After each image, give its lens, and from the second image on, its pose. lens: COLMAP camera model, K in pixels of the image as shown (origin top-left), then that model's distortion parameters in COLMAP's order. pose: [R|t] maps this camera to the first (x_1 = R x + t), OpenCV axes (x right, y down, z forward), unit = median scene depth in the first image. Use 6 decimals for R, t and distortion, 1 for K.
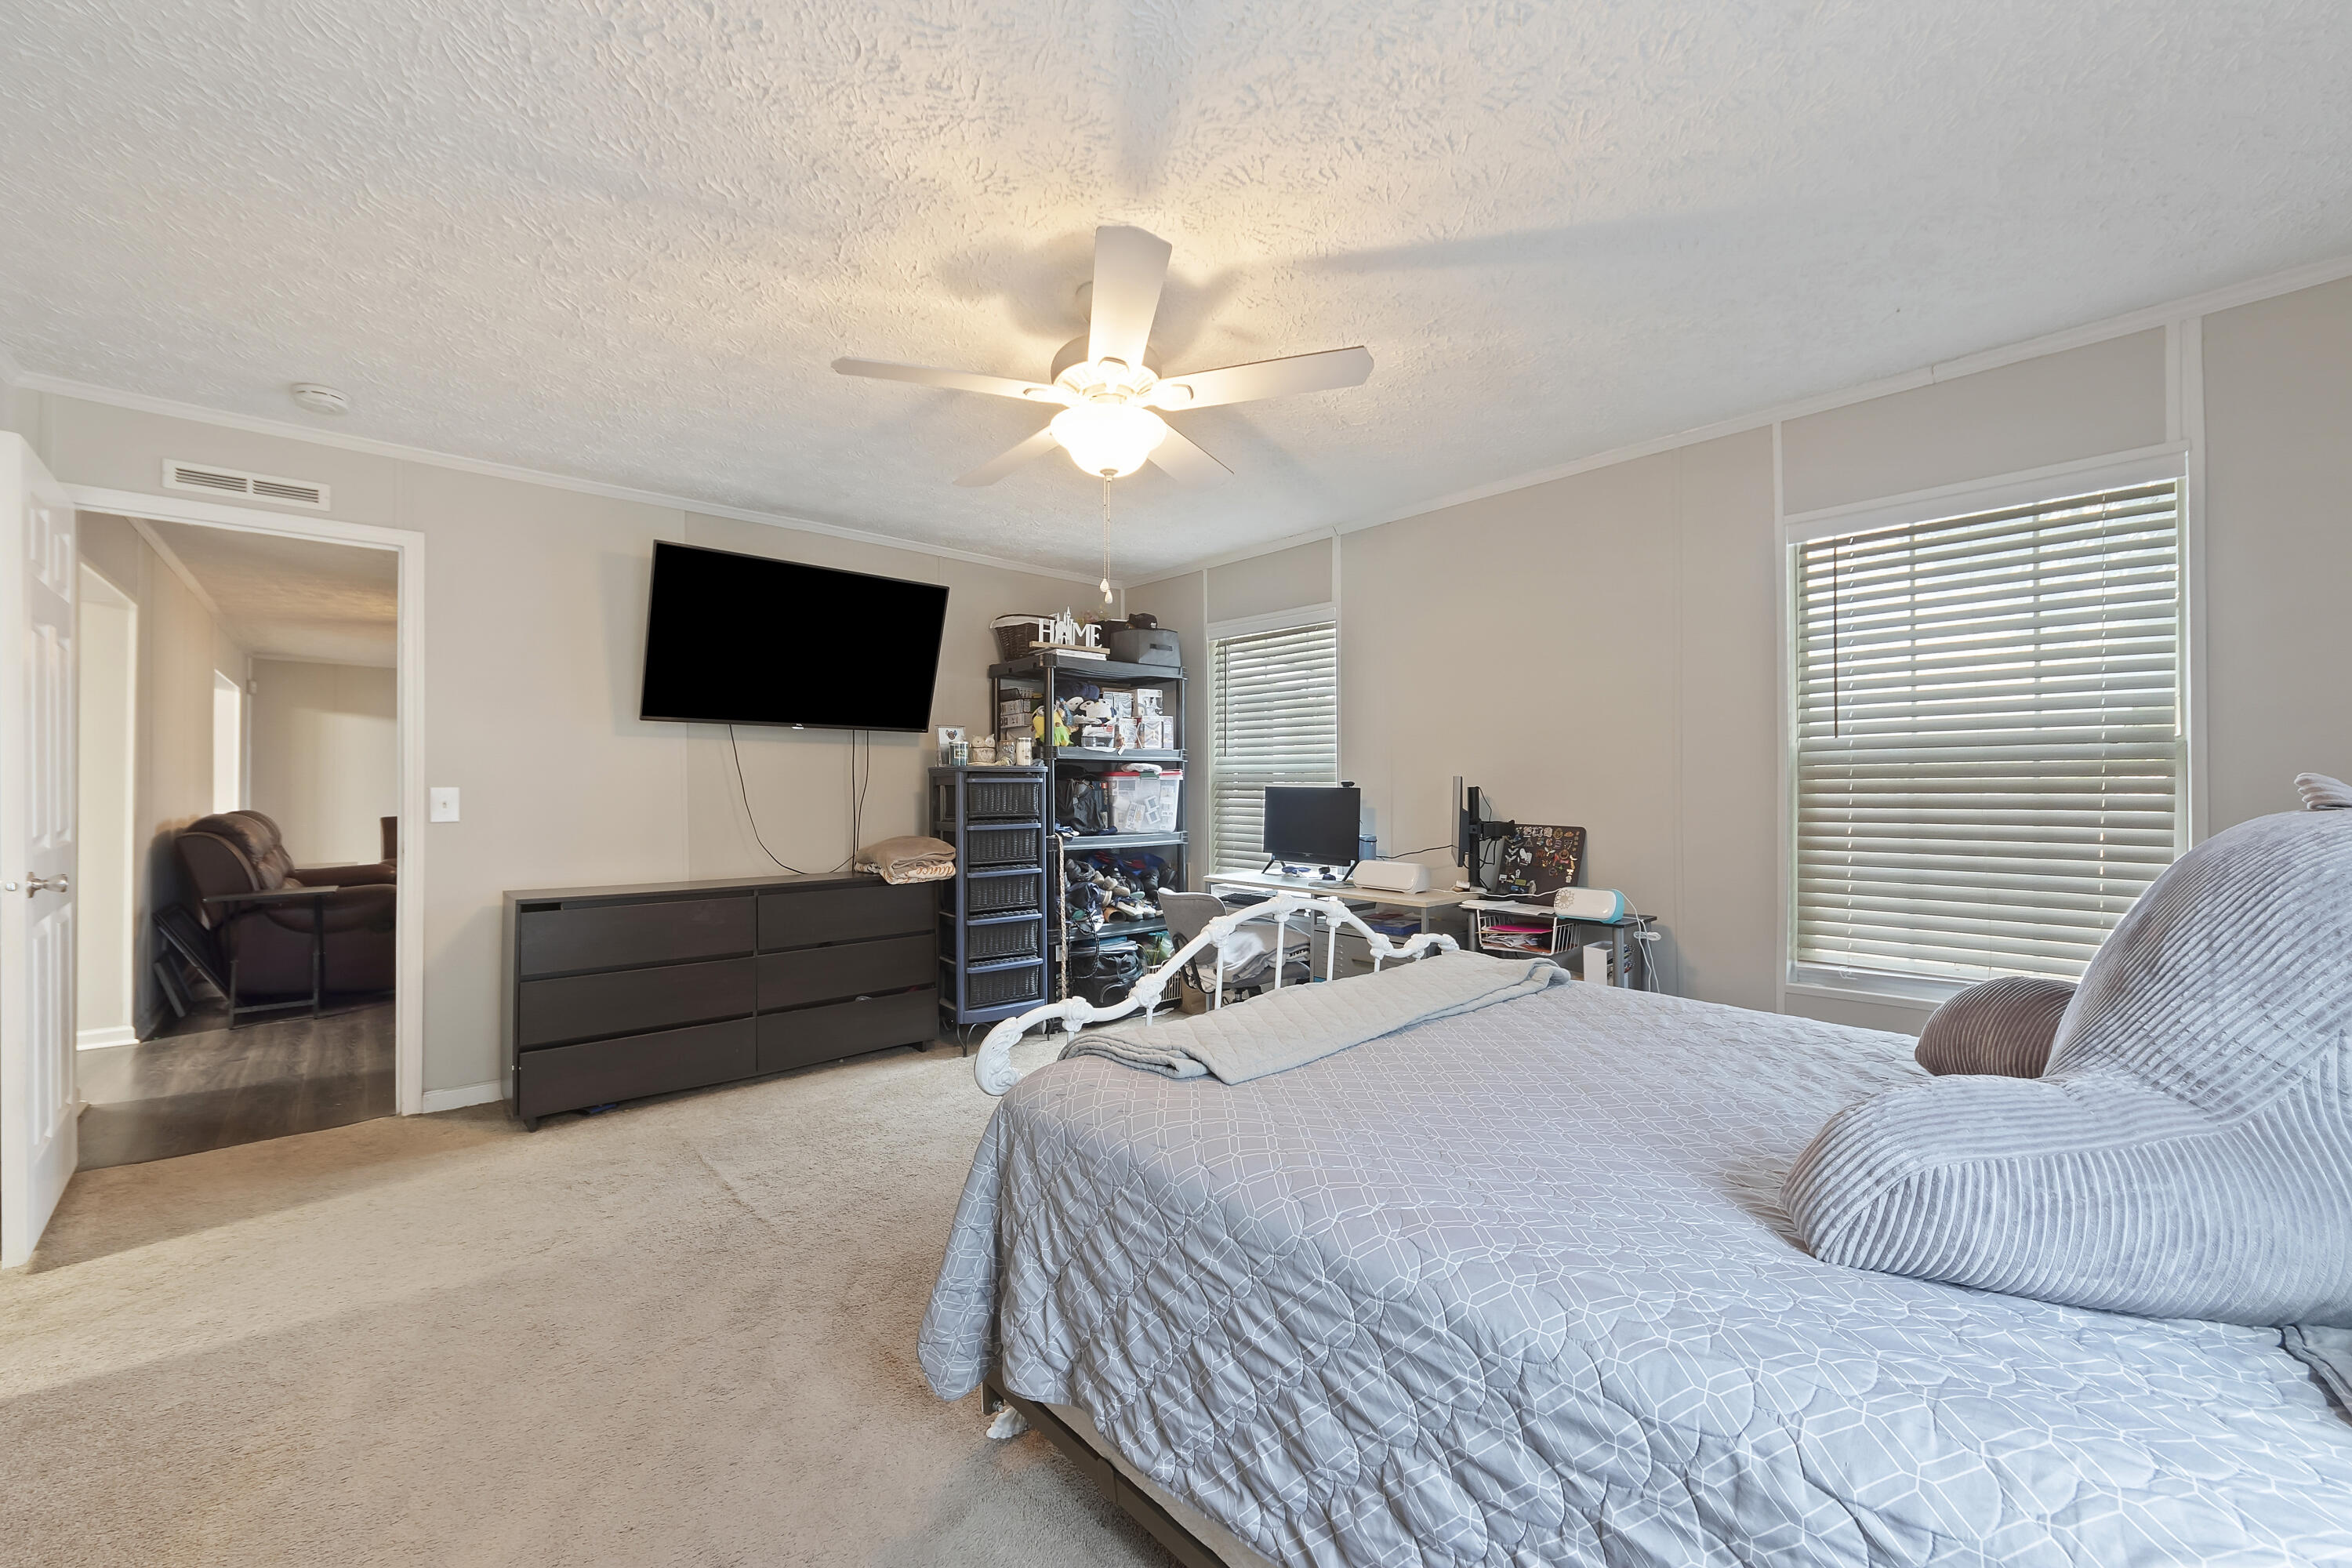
lens RADIAL K [[904.3, 0, 1185.3], [0, 904.3, 778.3], [0, 0, 1]] dist [0.002319, -0.002377]
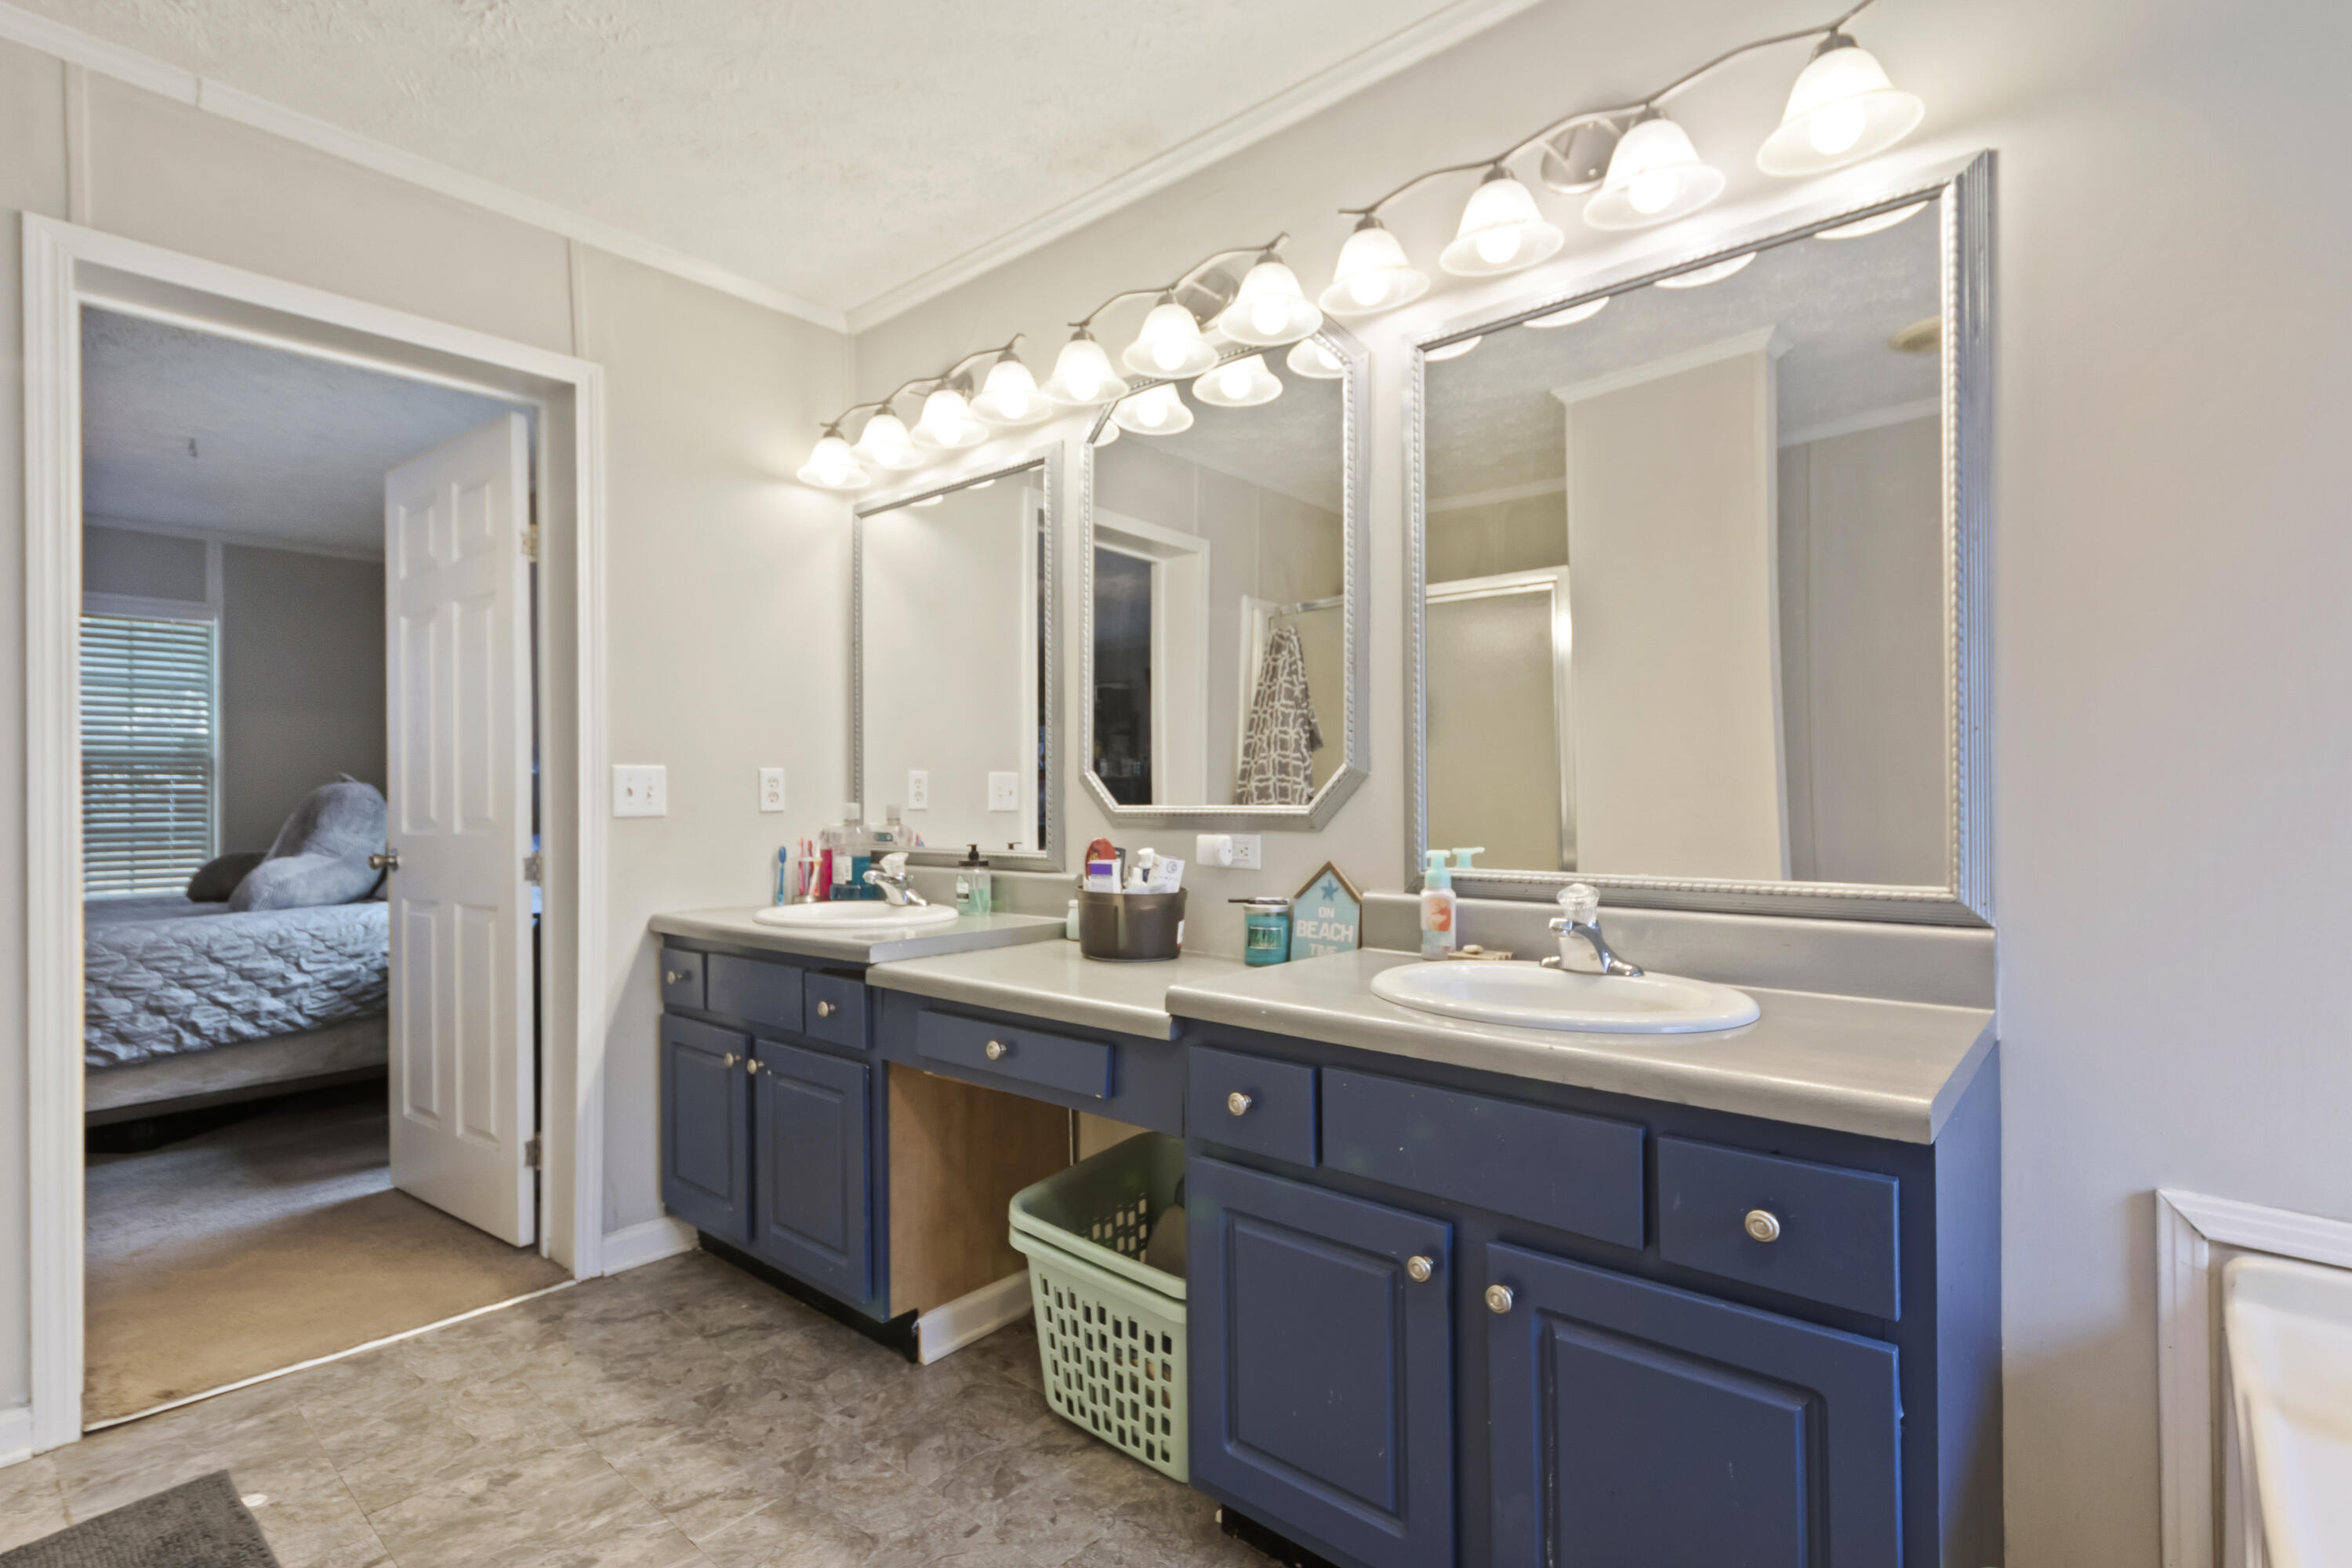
lens RADIAL K [[1124.5, 0, 1166.5], [0, 1124.5, 793.1], [0, 0, 1]] dist [0.000991, -0.000524]
pose [[-0.119887, 0.012238, 0.992712, -4.012028], [-0.009699, 0.999862, -0.013497, 0.120111], [-0.992740, -0.011247, -0.119751, -1.924831]]
